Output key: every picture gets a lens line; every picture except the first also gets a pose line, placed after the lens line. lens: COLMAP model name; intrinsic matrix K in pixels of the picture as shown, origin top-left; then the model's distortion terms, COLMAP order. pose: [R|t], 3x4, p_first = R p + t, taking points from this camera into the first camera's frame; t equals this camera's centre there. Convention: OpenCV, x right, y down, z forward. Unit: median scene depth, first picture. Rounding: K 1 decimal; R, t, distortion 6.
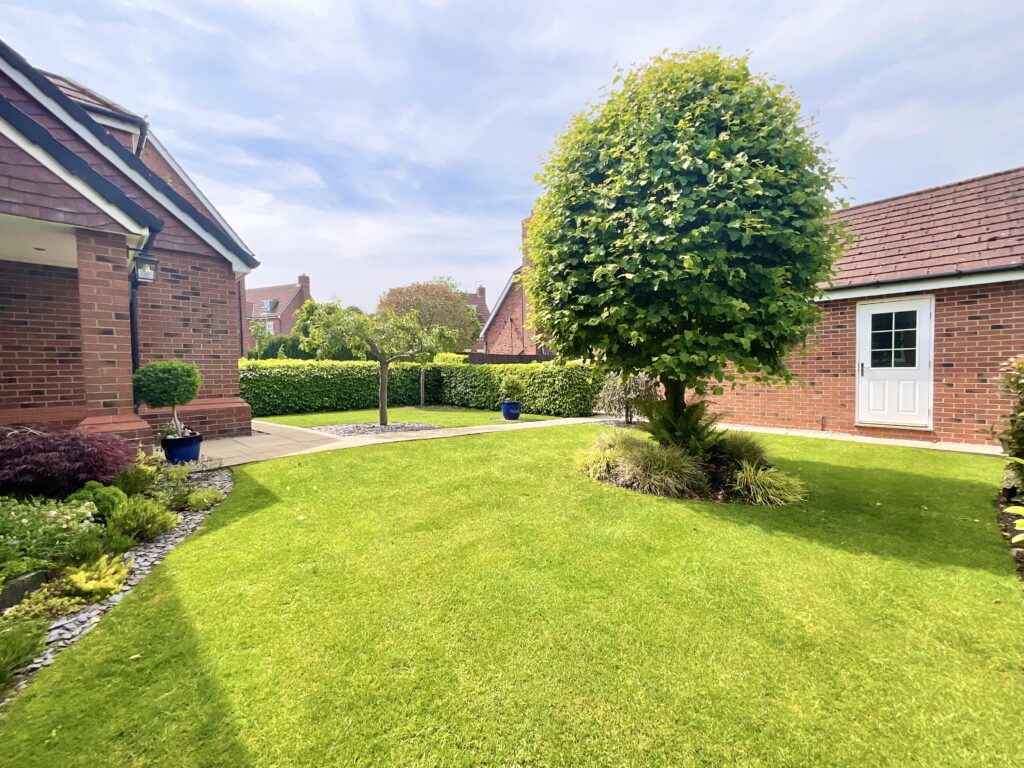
lens RADIAL K [[415.7, 0, 512.0], [0, 415.7, 384.0], [0, 0, 1]] dist [0.000698, 0.000033]
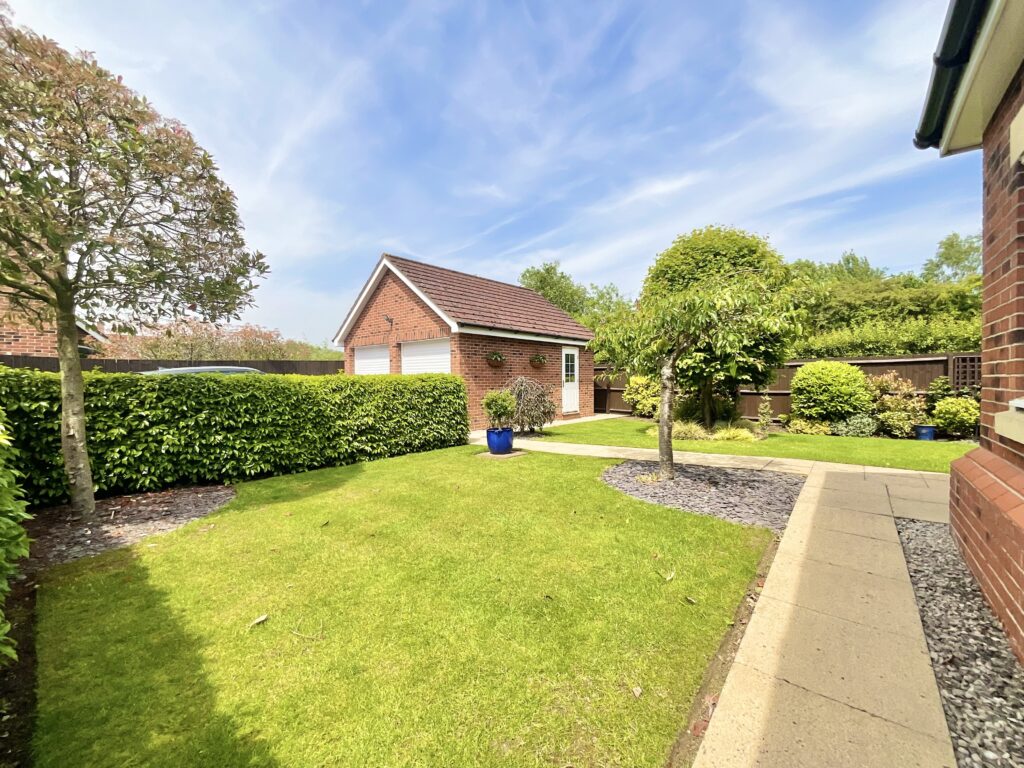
lens RADIAL K [[415.7, 0, 512.0], [0, 415.7, 384.0], [0, 0, 1]] dist [0.000698, 0.000033]
pose [[-0.101406, -0.018453, 0.994674, -0.984985], [0.017496, 0.999640, 0.020329, -0.074952], [-0.994691, 0.019464, -0.101047, 1.454135]]
